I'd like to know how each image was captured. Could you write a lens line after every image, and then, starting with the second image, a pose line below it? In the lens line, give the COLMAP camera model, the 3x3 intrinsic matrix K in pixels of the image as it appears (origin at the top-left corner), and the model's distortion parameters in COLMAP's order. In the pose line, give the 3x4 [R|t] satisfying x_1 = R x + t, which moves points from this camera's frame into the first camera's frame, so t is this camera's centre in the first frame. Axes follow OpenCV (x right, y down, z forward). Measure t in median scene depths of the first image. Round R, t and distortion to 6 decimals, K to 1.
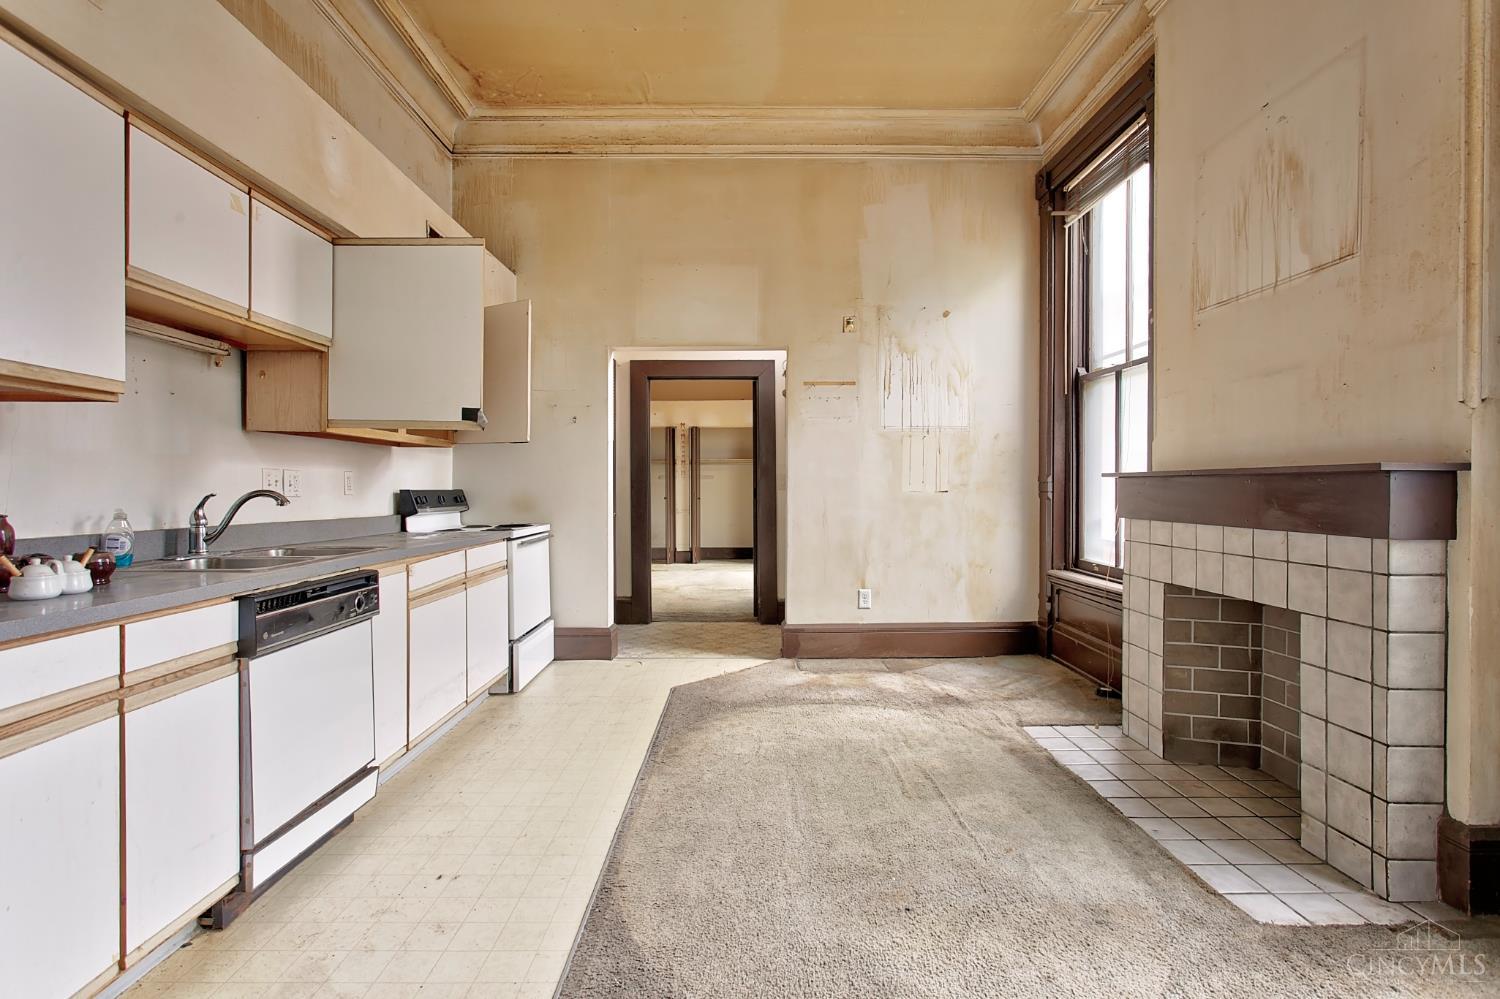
lens RADIAL K [[725.9, 0, 732.5], [0, 725.9, 486.7], [0, 0, 1]] dist [-0.000793, 0.002959]
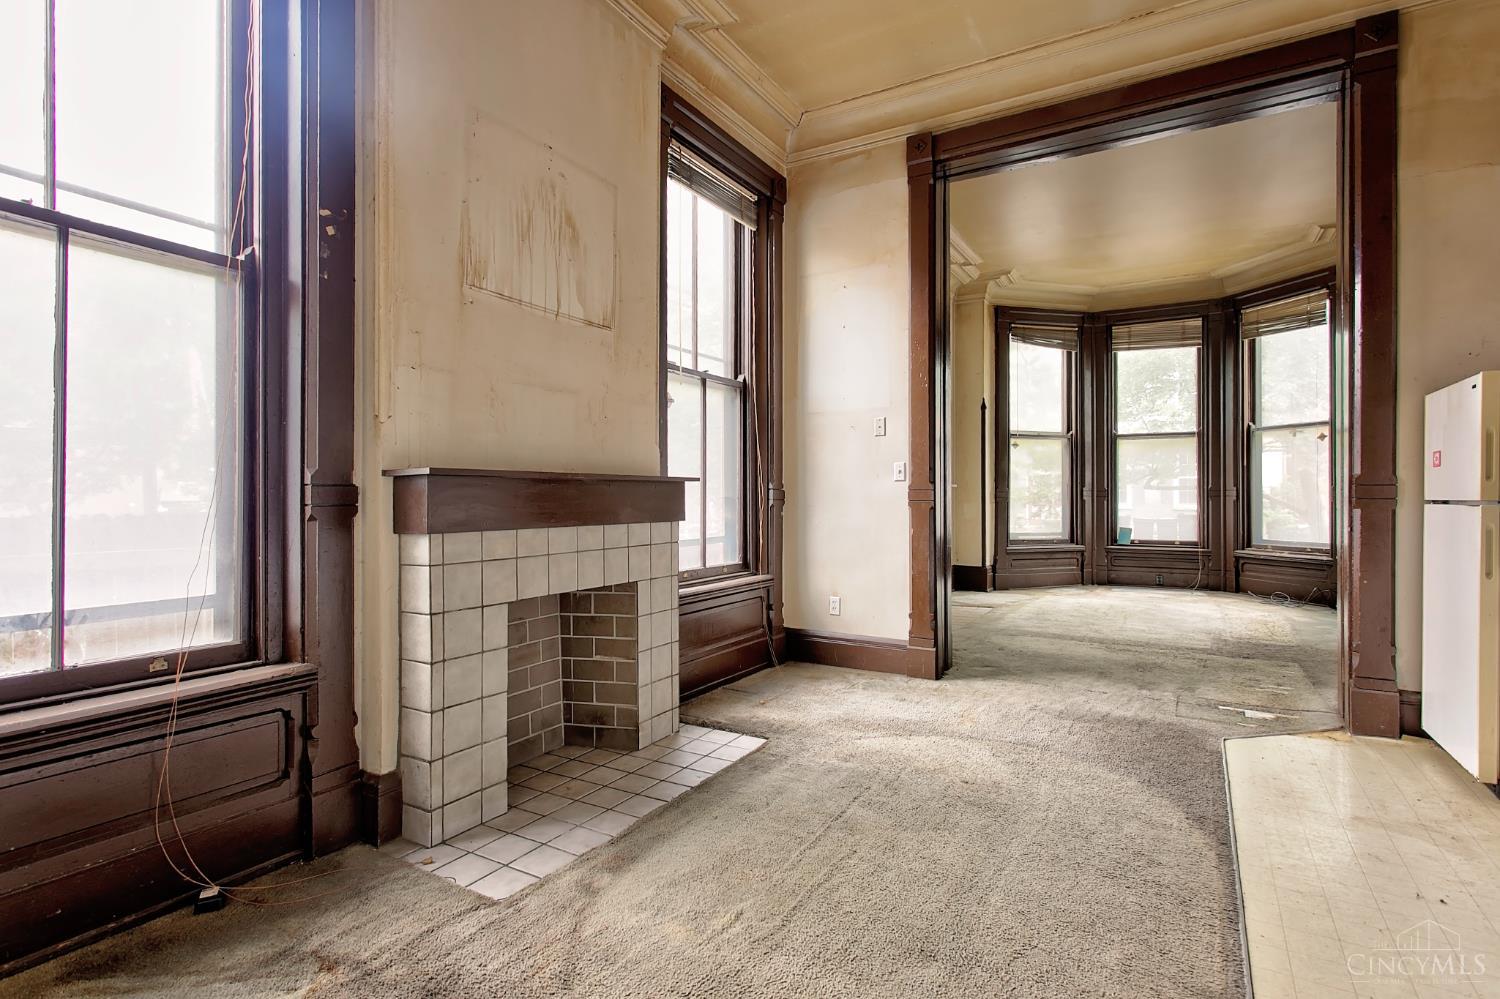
lens RADIAL K [[725.9, 0, 745.0], [0, 725.9, 492.5], [0, 0, 1]] dist [-0.000793, 0.002959]
pose [[-0.859601, 0.003991, 0.510950, -0.051966], [0.002296, 0.999990, -0.003948, 0.004870], [-0.510961, -0.002221, -0.859601, 1.063032]]
